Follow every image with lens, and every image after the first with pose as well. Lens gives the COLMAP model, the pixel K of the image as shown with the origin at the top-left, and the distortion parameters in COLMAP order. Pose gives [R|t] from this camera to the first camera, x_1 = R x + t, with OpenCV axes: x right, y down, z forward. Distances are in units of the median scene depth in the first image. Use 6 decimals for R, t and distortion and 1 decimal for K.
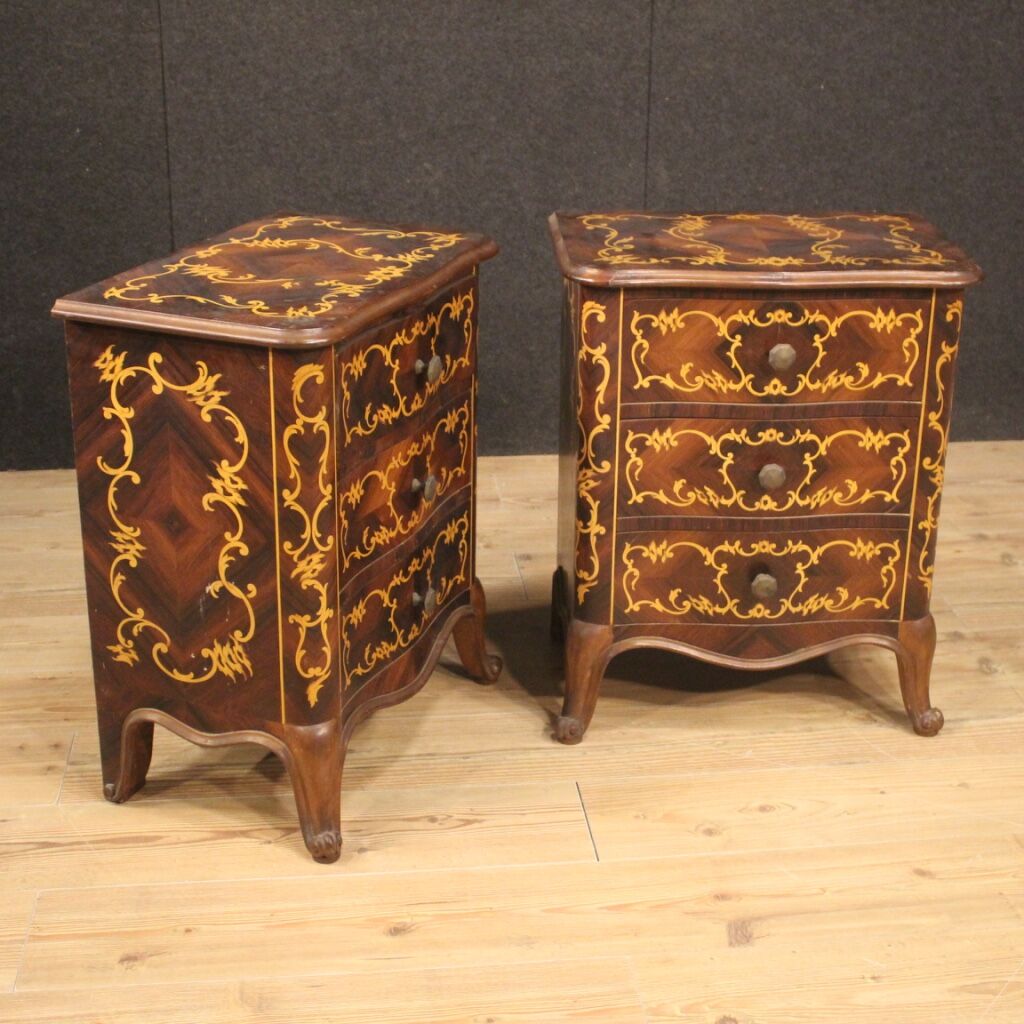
lens RADIAL K [[1752.5, 0, 523.5], [0, 1752.5, 495.2], [0, 0, 1]] dist [-0.015252, -0.184097]
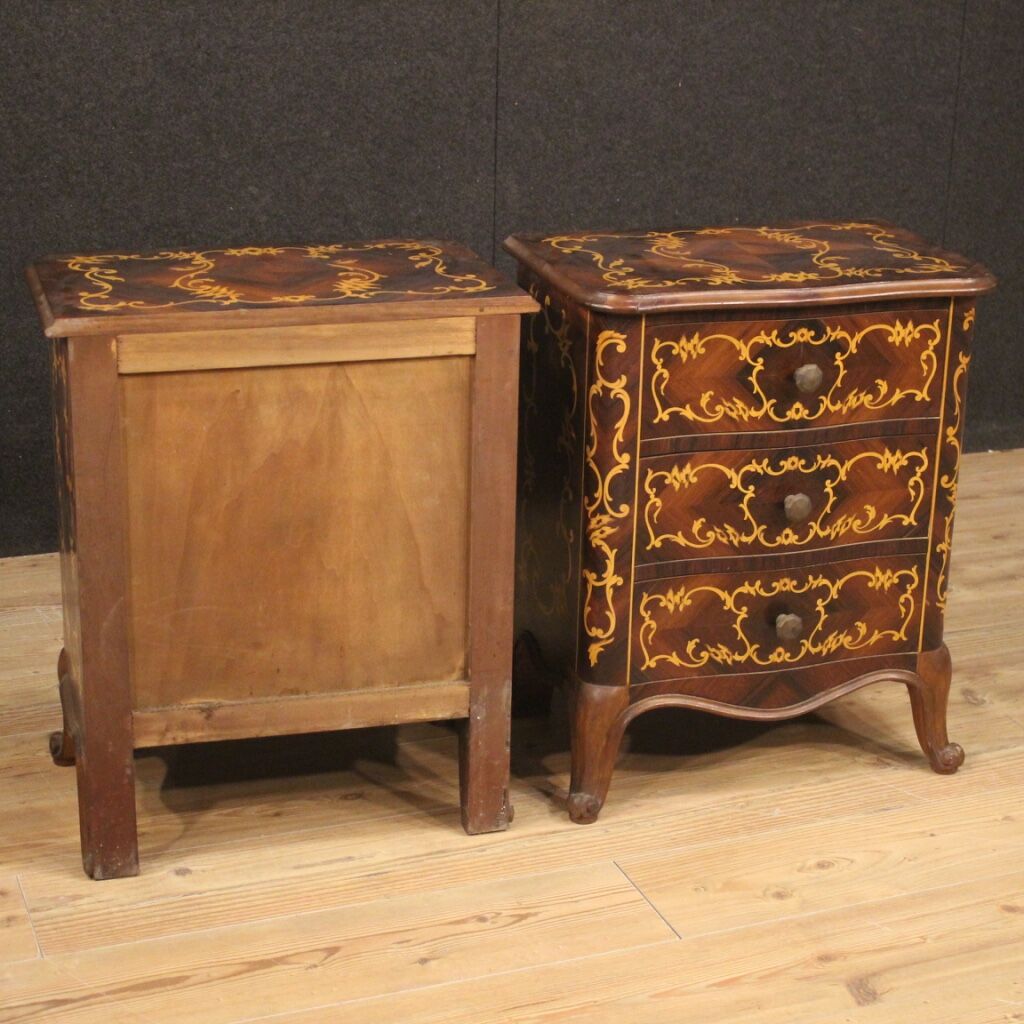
lens RADIAL K [[2183.1, 0, 498.7], [0, 2183.1, 512.2], [0, 0, 1]] dist [0.029741, -0.156299]
pose [[0.966896, -0.075978, 0.243598, -0.290623], [0.083535, 0.996287, -0.020831, 0.002716], [-0.241111, 0.040490, 0.969652, -0.085858]]
